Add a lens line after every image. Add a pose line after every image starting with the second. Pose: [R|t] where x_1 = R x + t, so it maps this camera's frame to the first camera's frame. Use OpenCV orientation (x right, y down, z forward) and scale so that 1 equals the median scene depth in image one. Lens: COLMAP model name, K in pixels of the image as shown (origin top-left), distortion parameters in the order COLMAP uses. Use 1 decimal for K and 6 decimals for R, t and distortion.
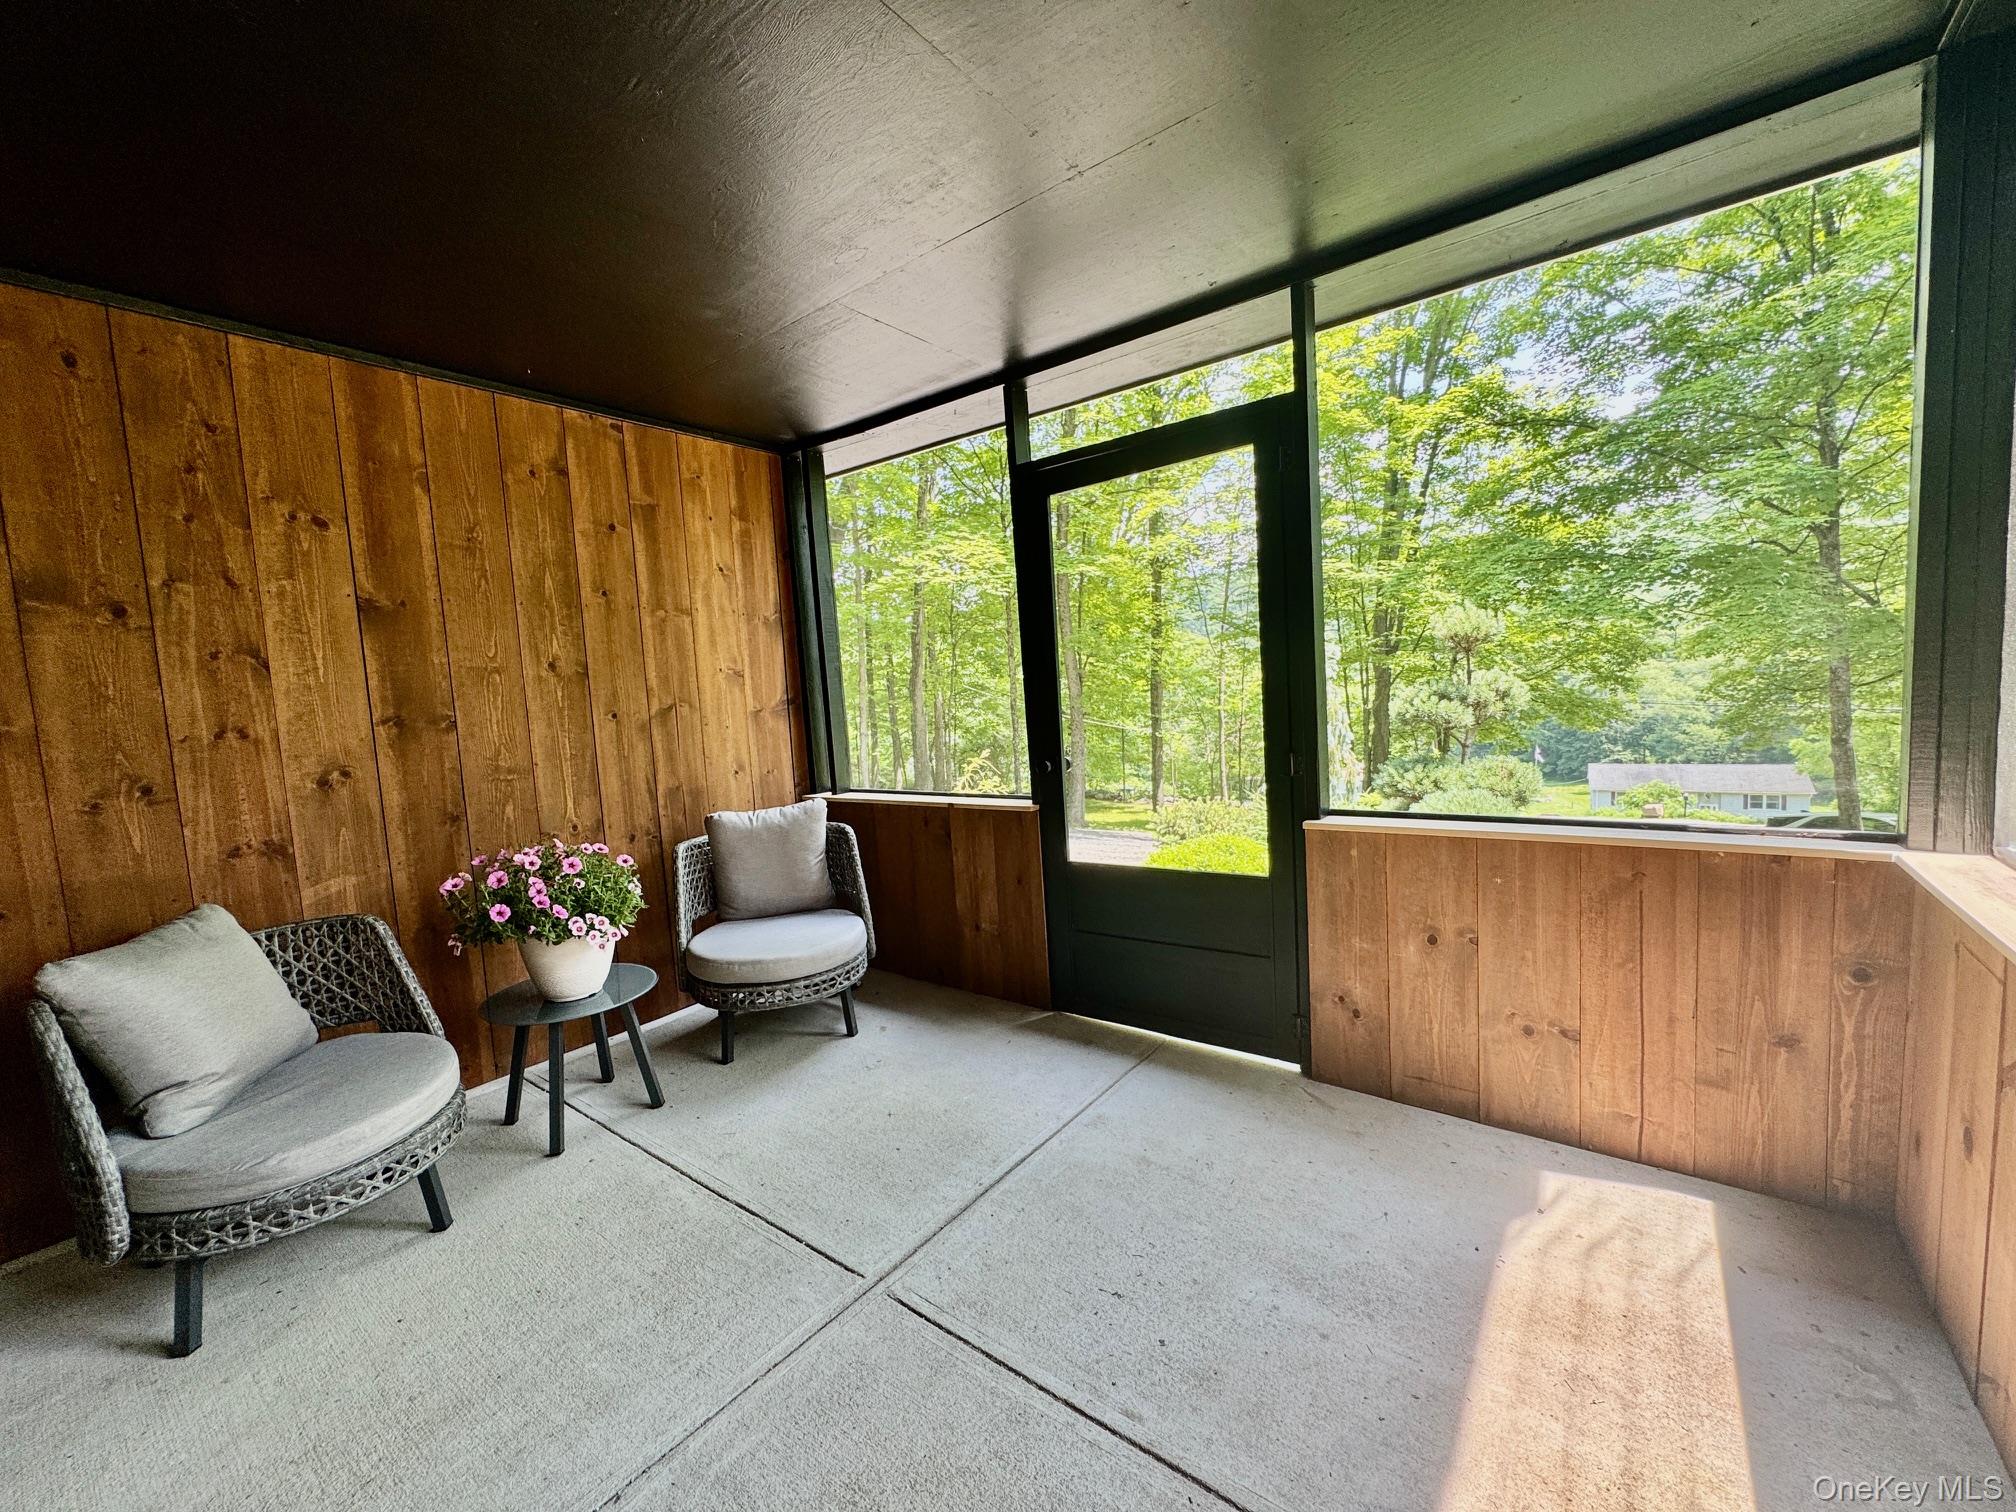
lens RADIAL K [[803.2, 0, 1006.6], [0, 803.2, 756.5], [0, 0, 1]] dist [-0.003199, 0.000001]
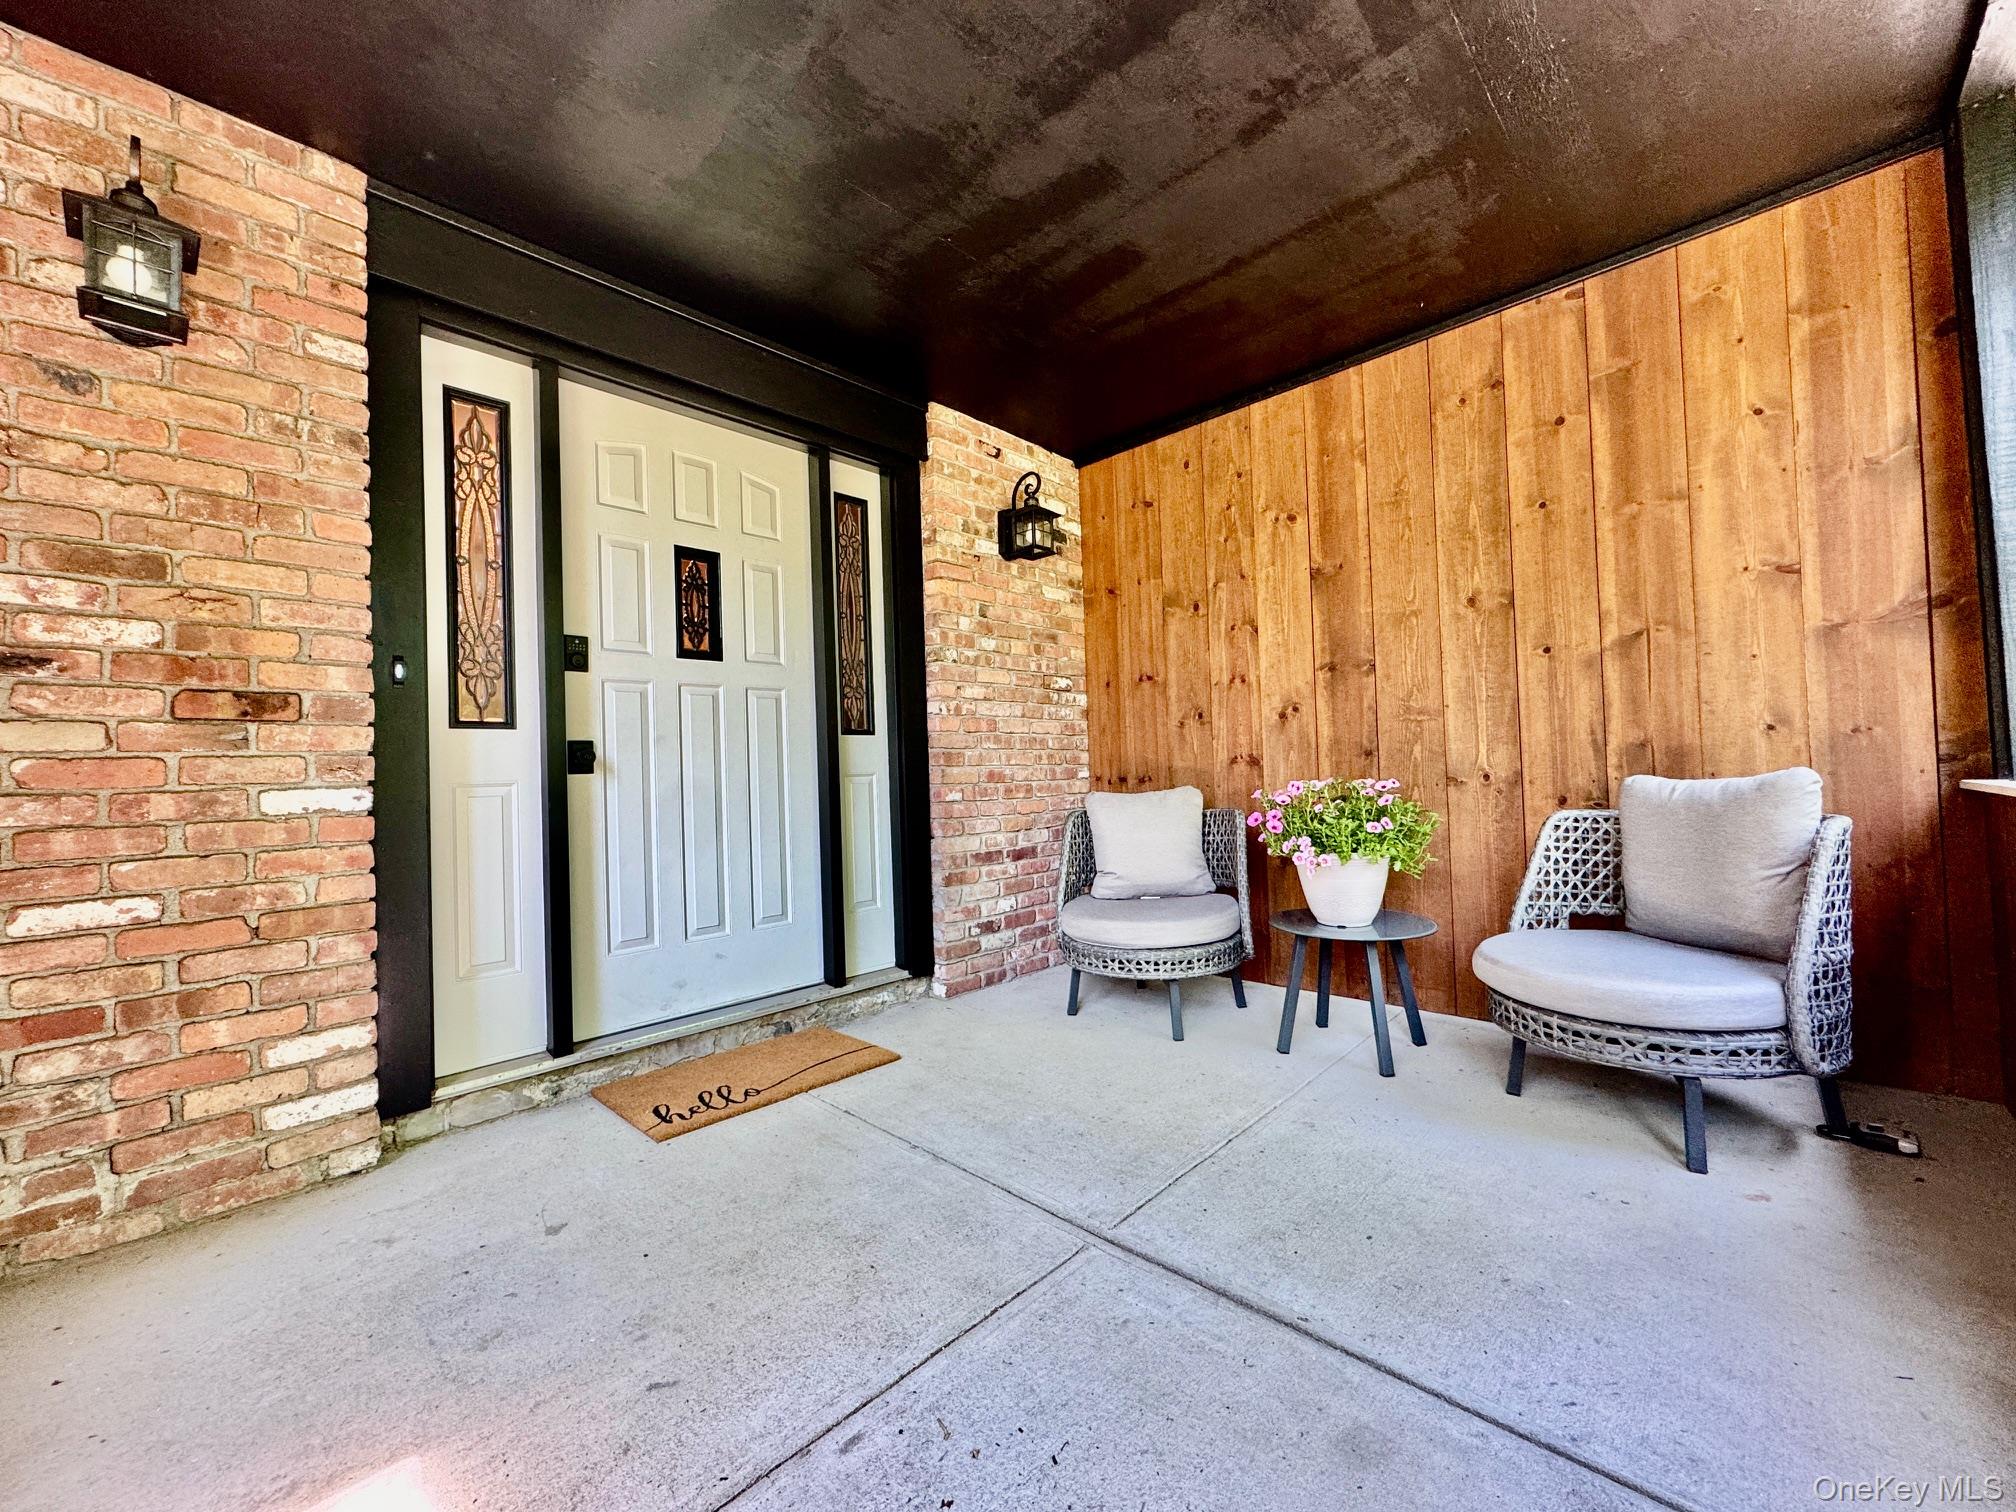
lens RADIAL K [[803.2, 0, 1006.6], [0, 803.2, 756.5], [0, 0, 1]] dist [-0.003199, 0.000001]
pose [[-0.112063, 0.039333, -0.992922, 0.435502], [-0.047925, 0.997840, 0.044937, 0.052688], [0.992545, 0.052621, -0.109936, 0.584464]]
